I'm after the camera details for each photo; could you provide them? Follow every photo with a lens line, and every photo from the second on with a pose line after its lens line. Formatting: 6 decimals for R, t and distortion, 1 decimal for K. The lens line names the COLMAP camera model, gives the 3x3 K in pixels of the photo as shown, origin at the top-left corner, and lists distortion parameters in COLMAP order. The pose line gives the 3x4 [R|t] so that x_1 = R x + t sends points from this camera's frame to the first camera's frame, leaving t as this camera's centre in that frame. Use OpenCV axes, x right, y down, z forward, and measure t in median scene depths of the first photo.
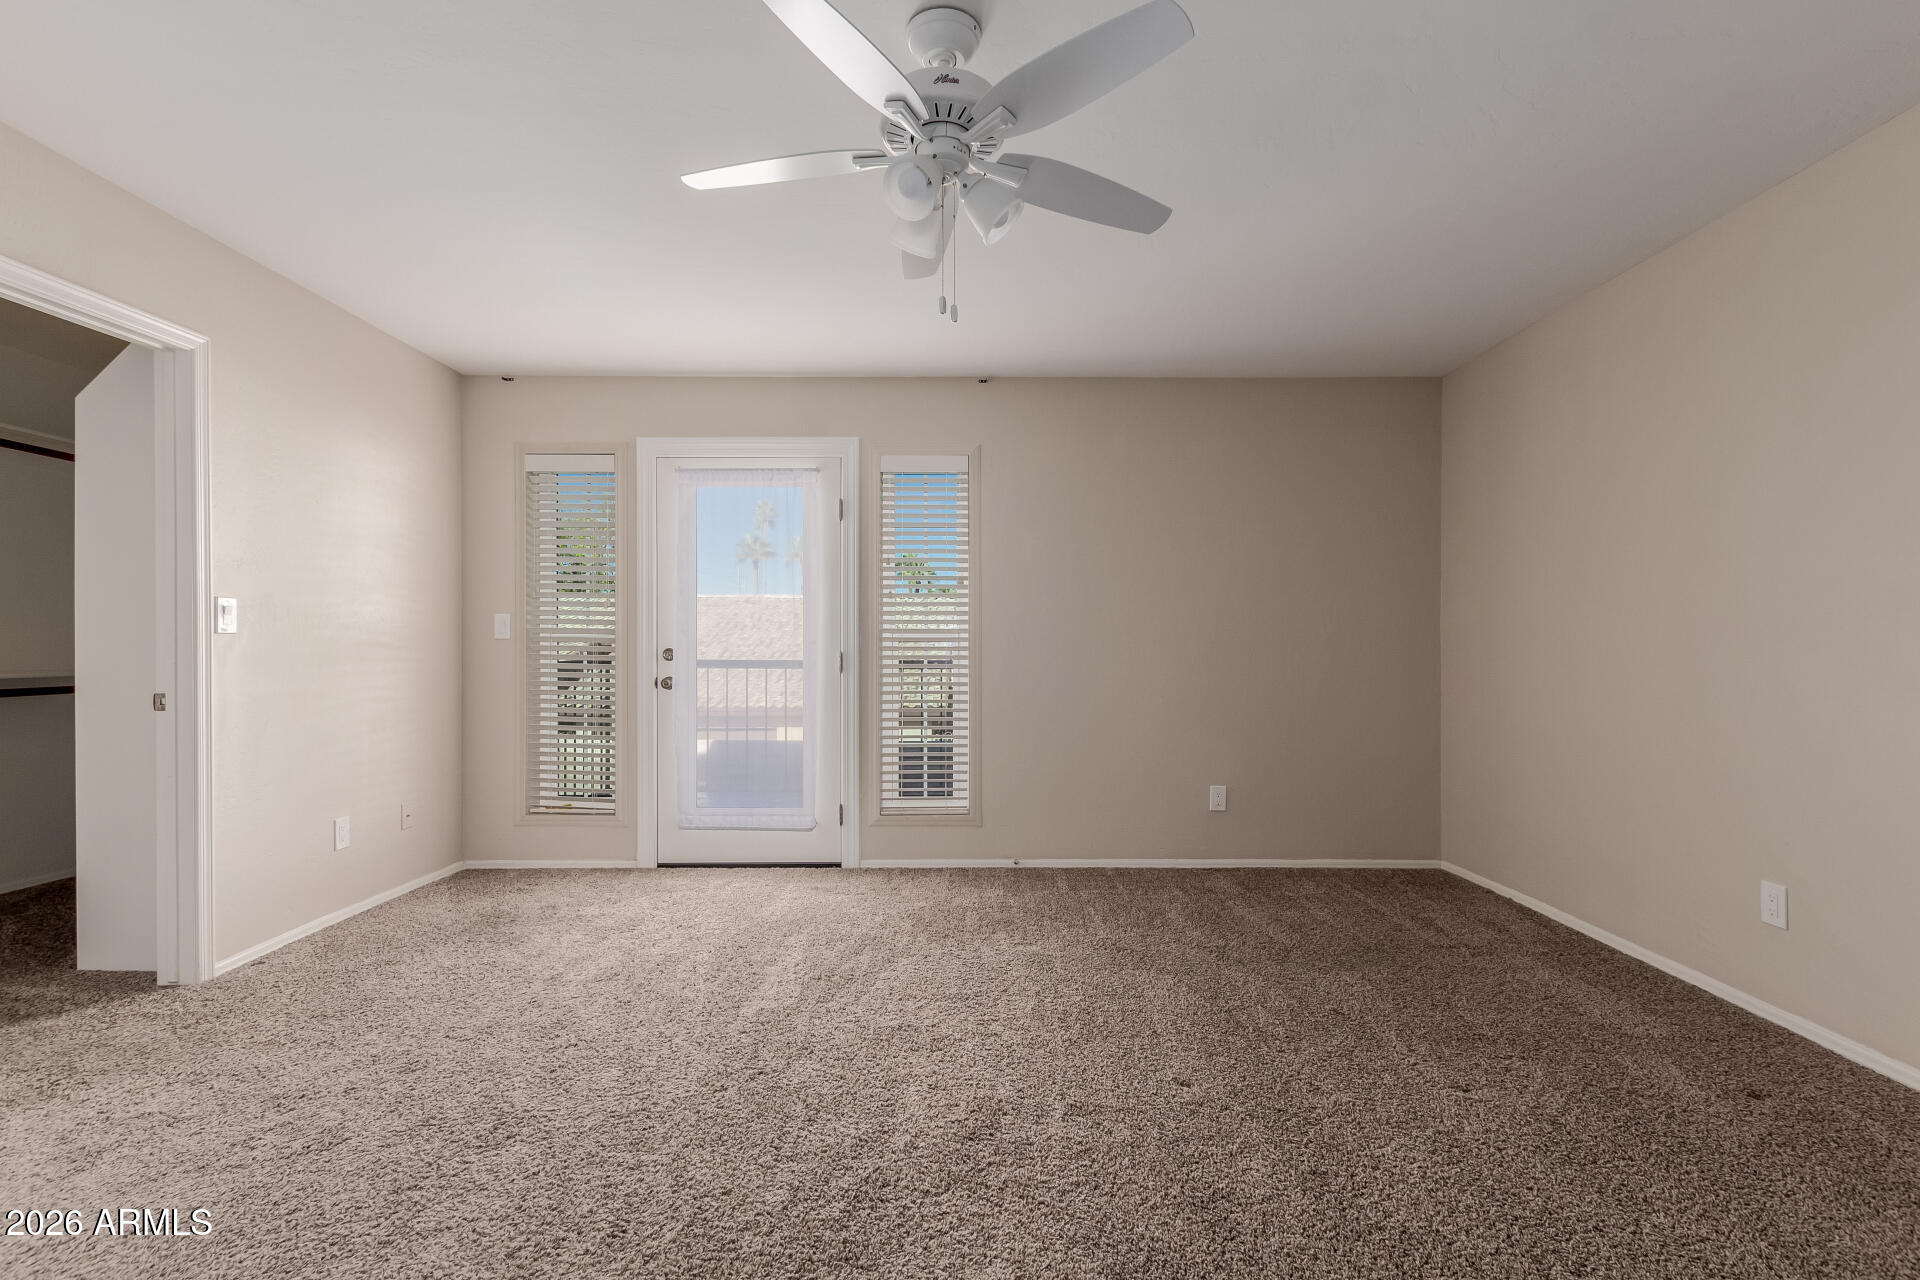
lens RADIAL K [[872.2, 0, 975.2], [0, 872.2, 651.6], [0, 0, 1]] dist [0.013425, -0.006333]
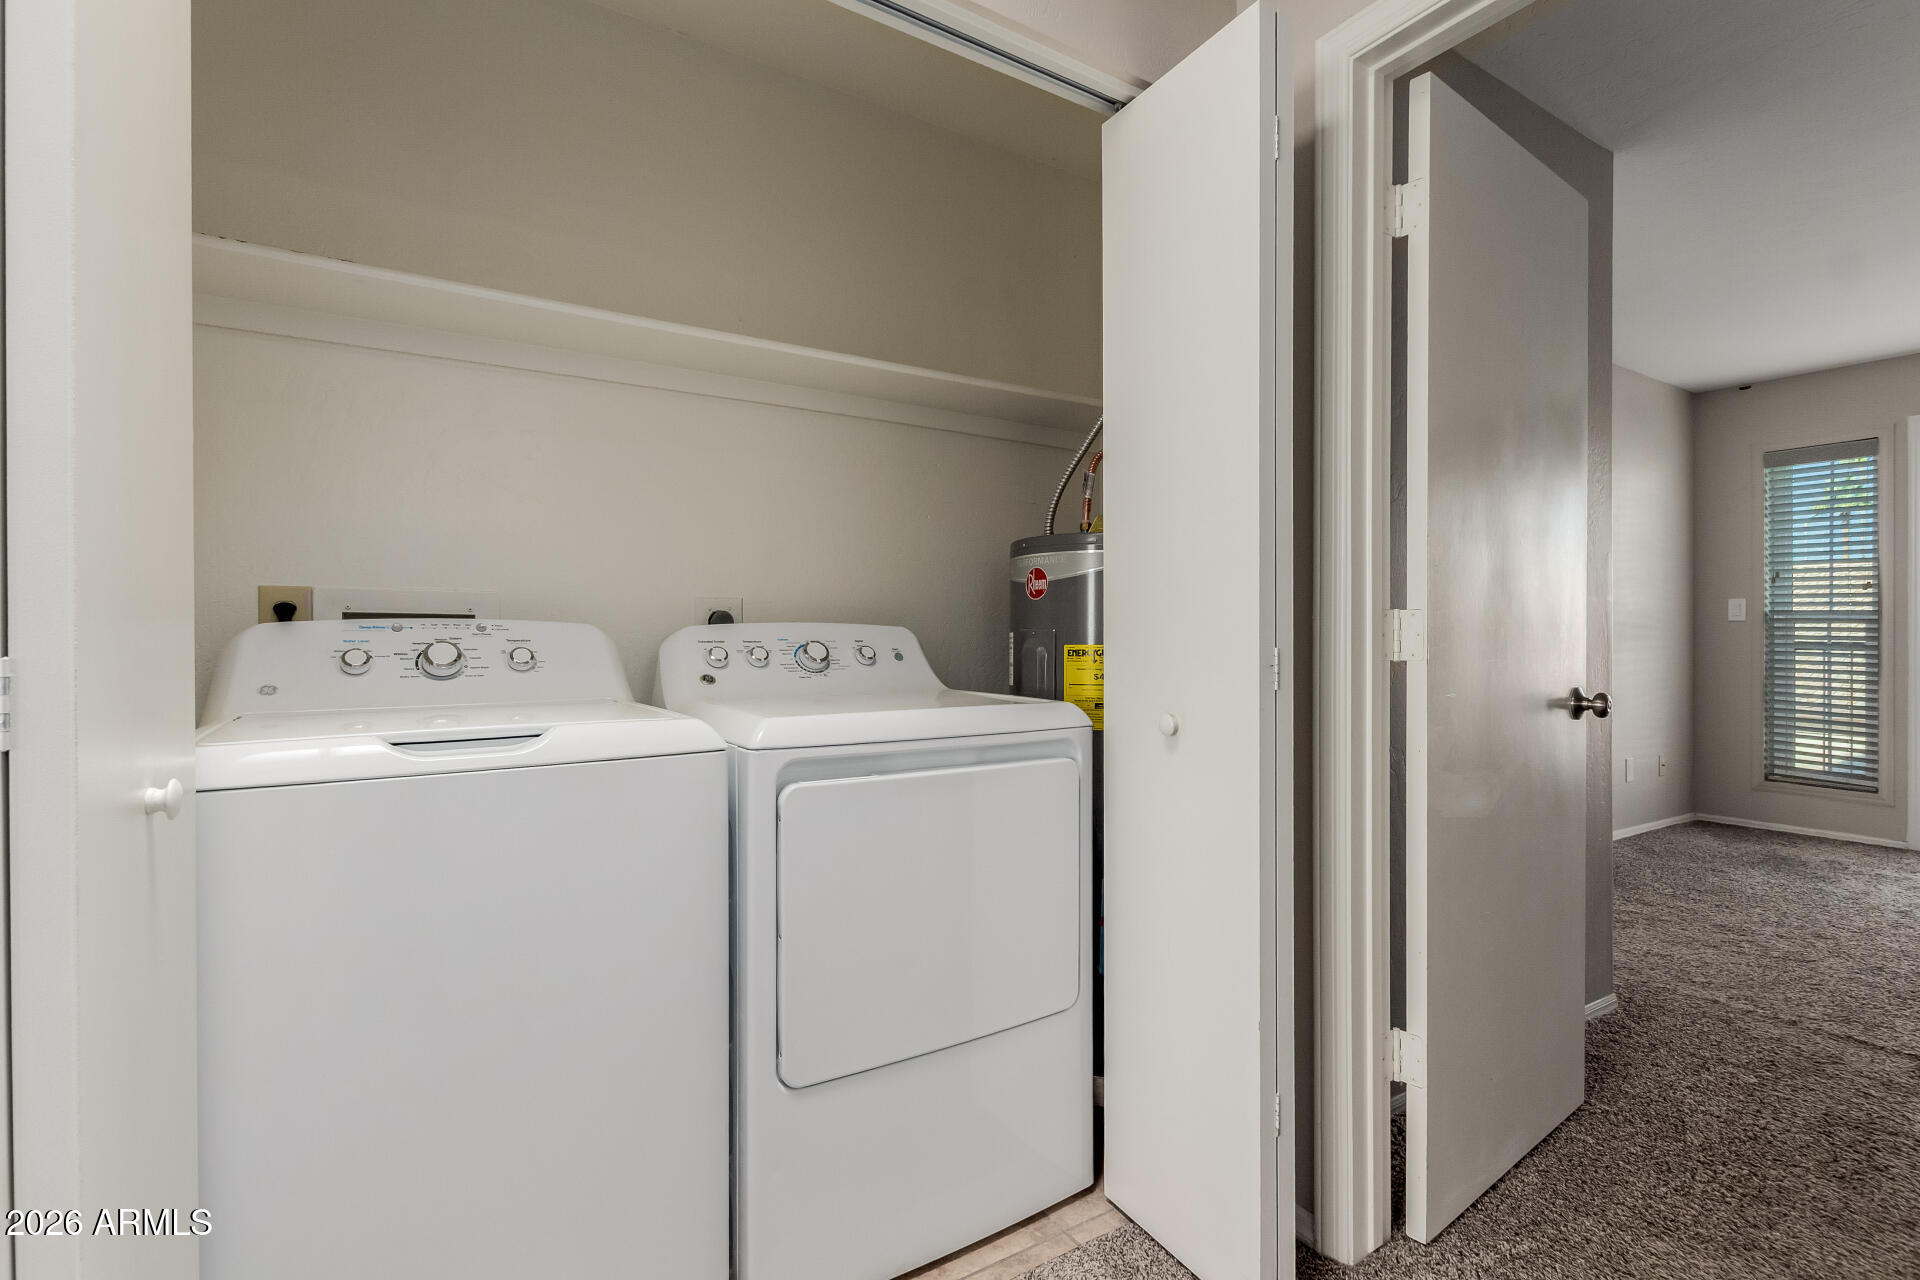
lens RADIAL K [[872.2, 0, 943.7], [0, 872.2, 637.1], [0, 0, 1]] dist [0.013425, -0.006333]
pose [[0.500407, -0.002866, -0.865786, -0.094764], [0.006145, 0.999981, 0.000241, -0.000095], [0.865769, -0.005440, 0.500415, -0.570727]]
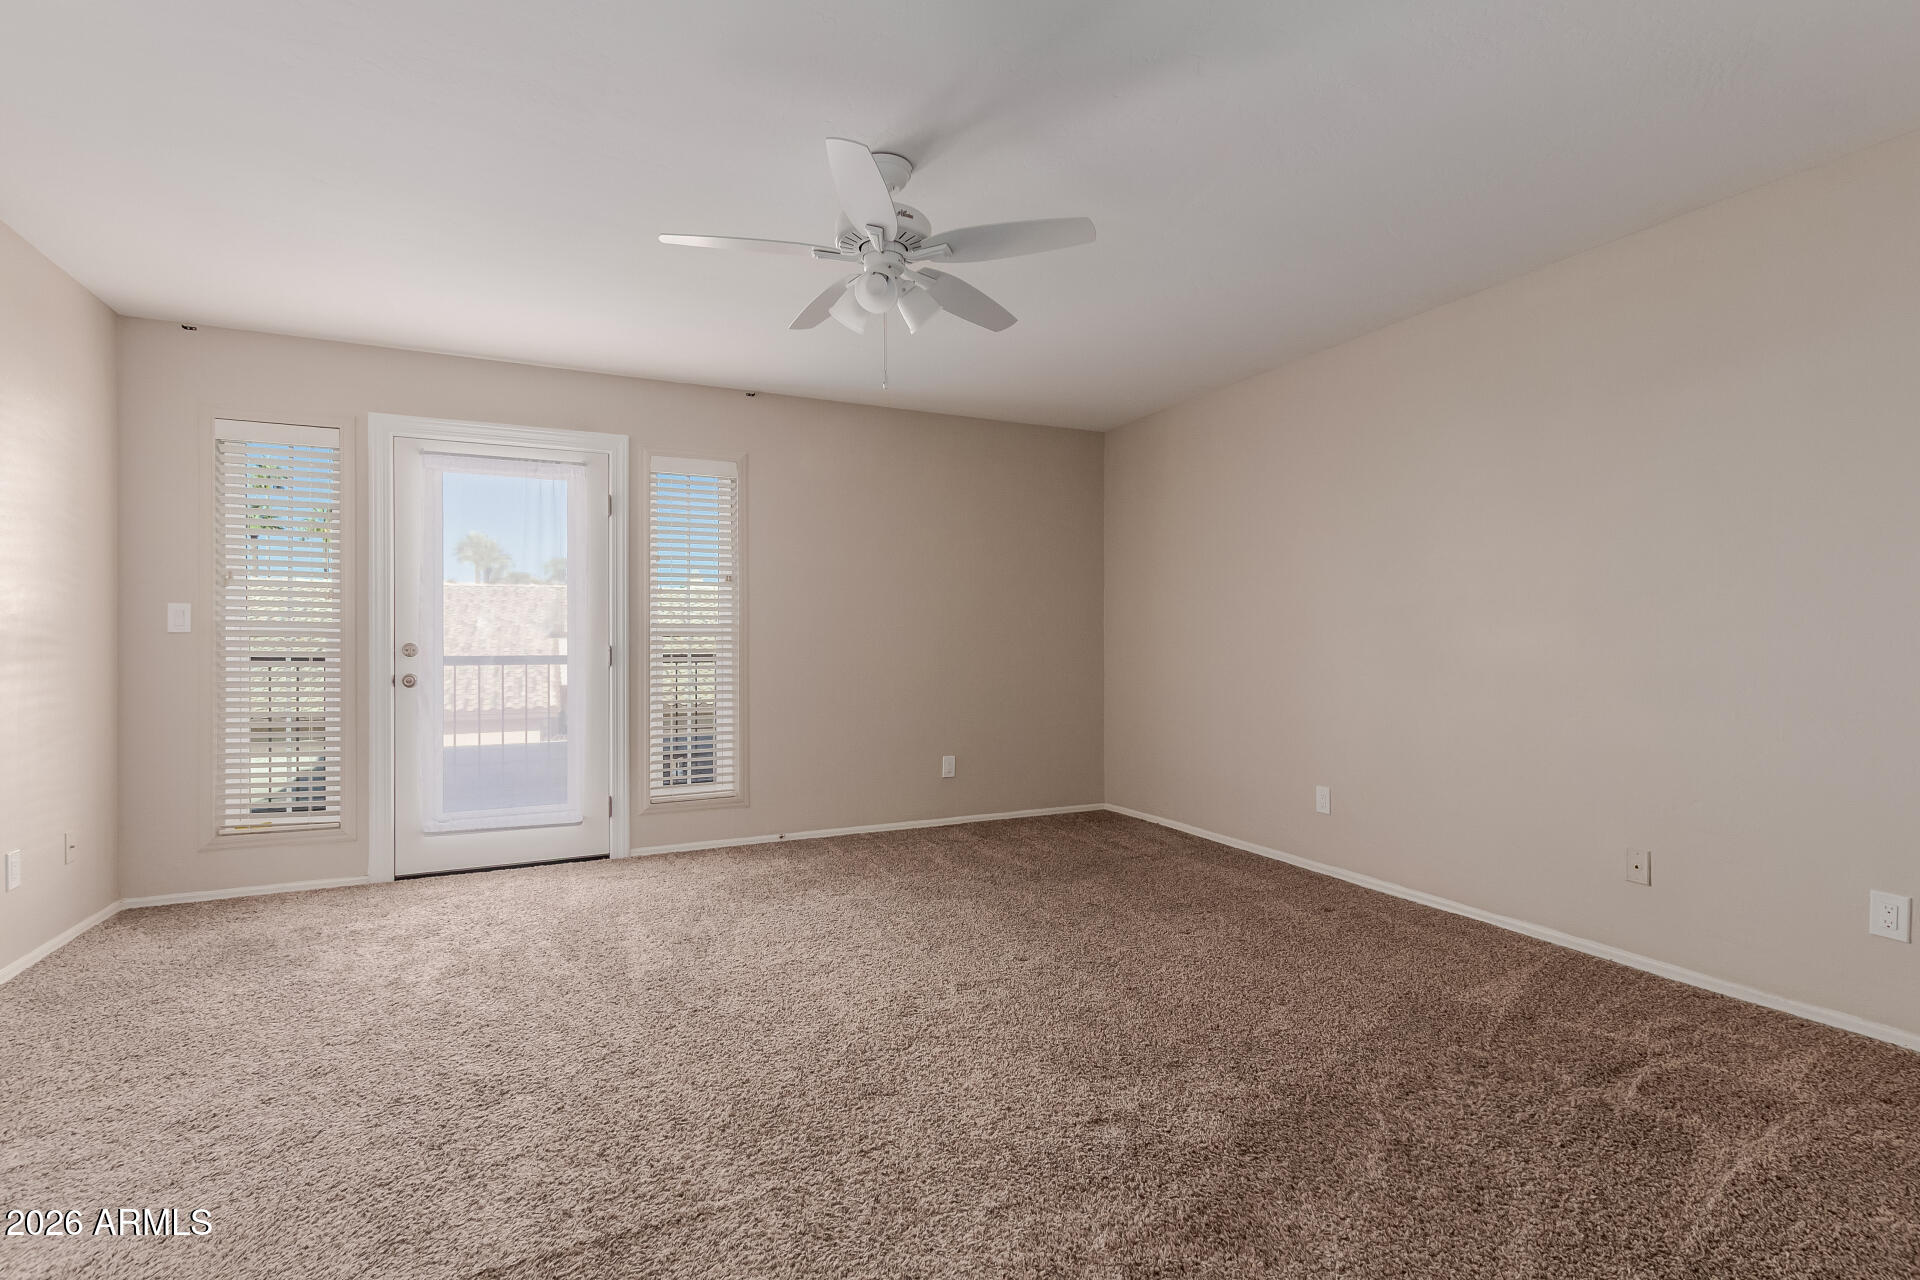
lens RADIAL K [[872.2, 0, 978.8], [0, 872.2, 654.2], [0, 0, 1]] dist [0.013425, -0.006333]
pose [[0.903550, -0.009238, 0.428384, -0.260639], [0.004653, 0.999920, 0.011748, -0.000344], [-0.428458, -0.008621, 0.903521, -0.129962]]
